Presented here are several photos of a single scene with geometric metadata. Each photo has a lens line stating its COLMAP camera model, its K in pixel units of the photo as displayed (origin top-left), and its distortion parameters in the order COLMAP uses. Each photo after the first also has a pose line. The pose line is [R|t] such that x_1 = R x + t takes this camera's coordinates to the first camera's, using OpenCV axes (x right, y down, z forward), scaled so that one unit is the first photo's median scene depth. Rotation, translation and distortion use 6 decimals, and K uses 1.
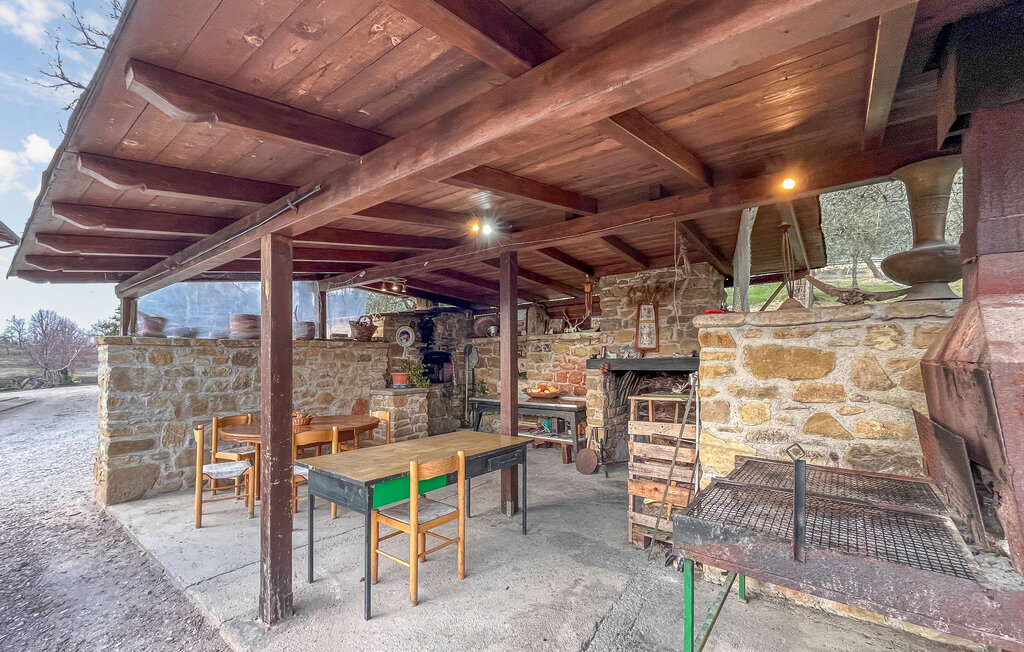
lens RADIAL K [[416.8, 0, 491.2], [0, 416.8, 361.2], [0, 0, 1]] dist [-0.001041, -0.000198]
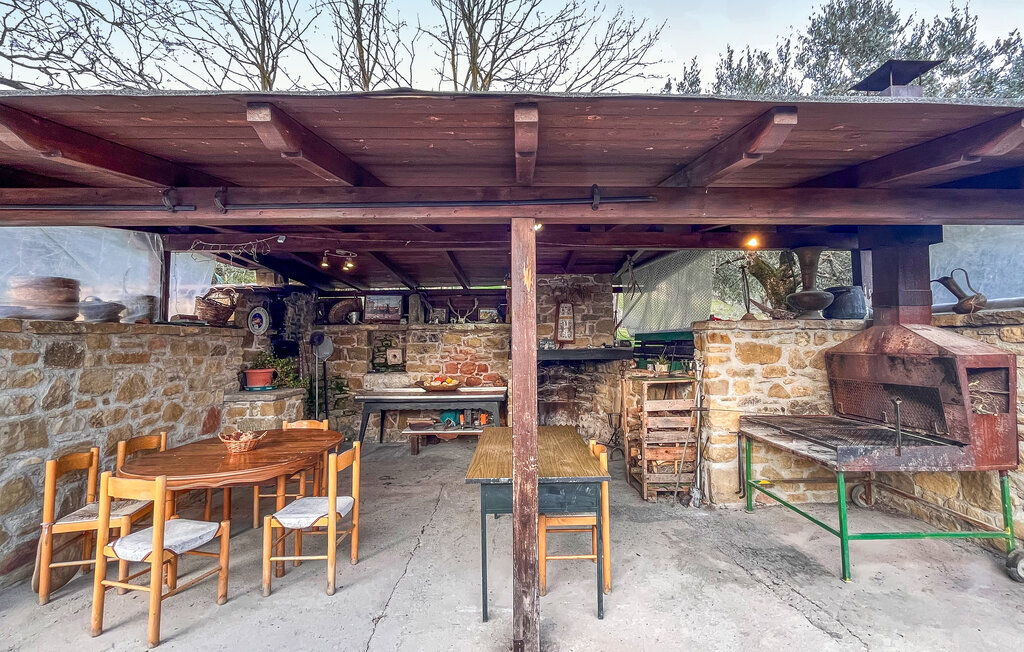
lens RADIAL K [[445.8, 0, 512.0], [0, 445.8, 326.0], [0, 0, 1]] dist [-0.000577, -0.000203]
pose [[0.773292, 0.026770, 0.633484, -0.509127], [0.005975, 0.998756, -0.049500, -0.010638], [-0.634022, 0.042063, 0.772171, 0.126445]]
